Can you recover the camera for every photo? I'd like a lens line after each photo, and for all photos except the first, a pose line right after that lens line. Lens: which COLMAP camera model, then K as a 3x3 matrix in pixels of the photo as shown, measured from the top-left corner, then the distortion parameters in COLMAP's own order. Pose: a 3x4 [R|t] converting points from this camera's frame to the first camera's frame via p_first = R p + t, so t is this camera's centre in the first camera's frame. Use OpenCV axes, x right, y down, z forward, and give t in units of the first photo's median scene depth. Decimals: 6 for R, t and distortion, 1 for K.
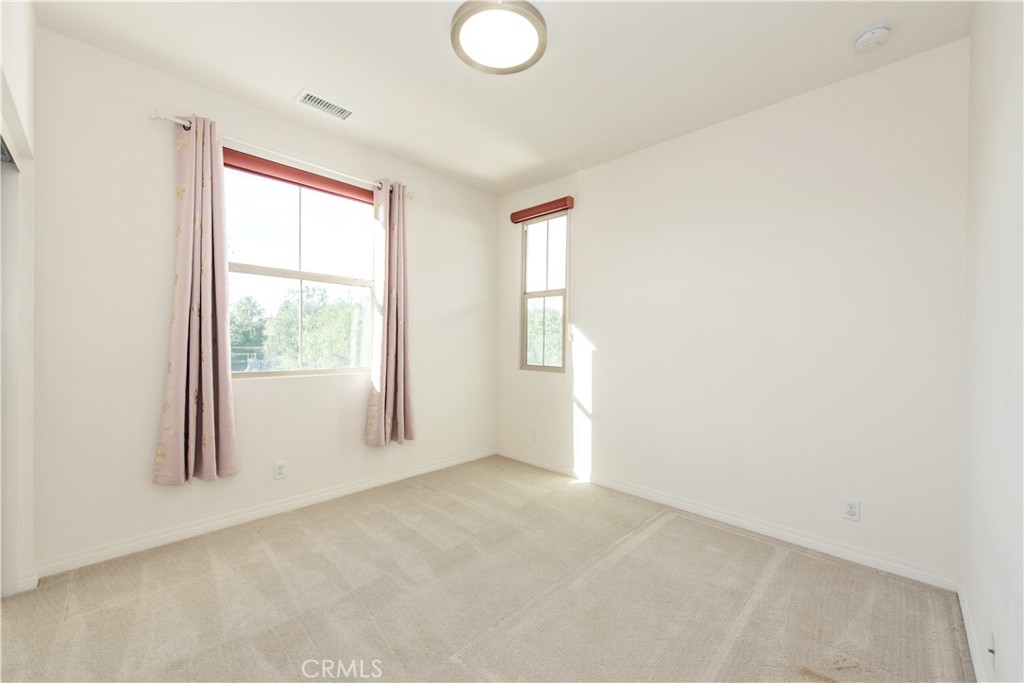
lens RADIAL K [[402.1, 0, 514.2], [0, 402.1, 344.7], [0, 0, 1]] dist [0.009216, -0.000285]
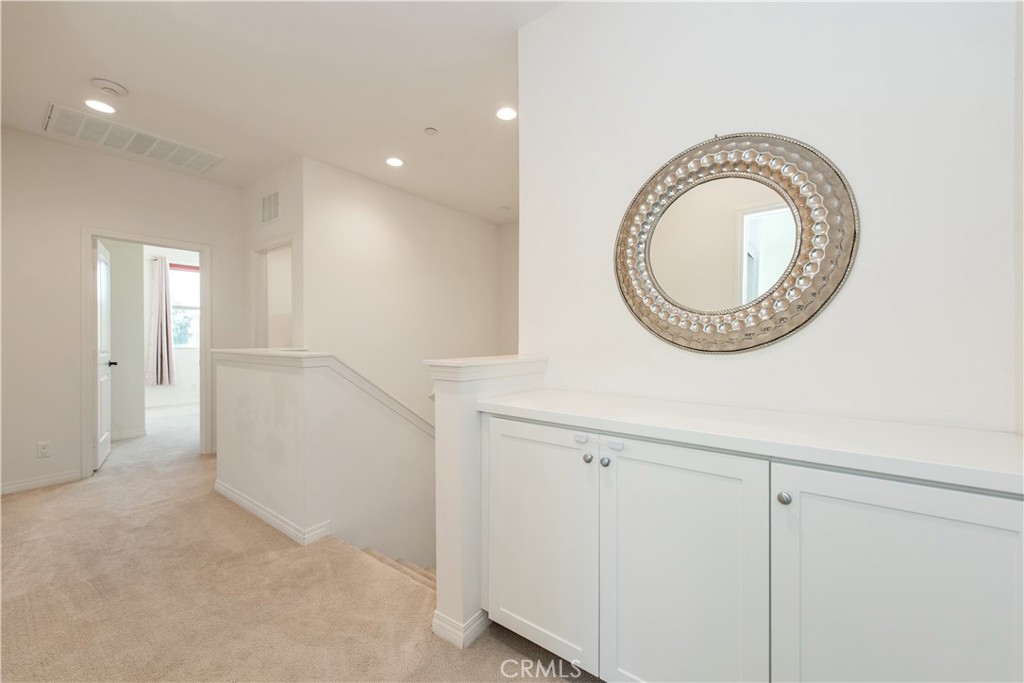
lens RADIAL K [[402.1, 0, 514.2], [0, 402.1, 344.7], [0, 0, 1]] dist [0.009216, -0.000285]
pose [[0.992700, -0.005152, 0.120504, 1.207713], [0.004214, 0.999959, 0.008037, 0.038309], [-0.120540, -0.007470, 0.992680, -1.916570]]
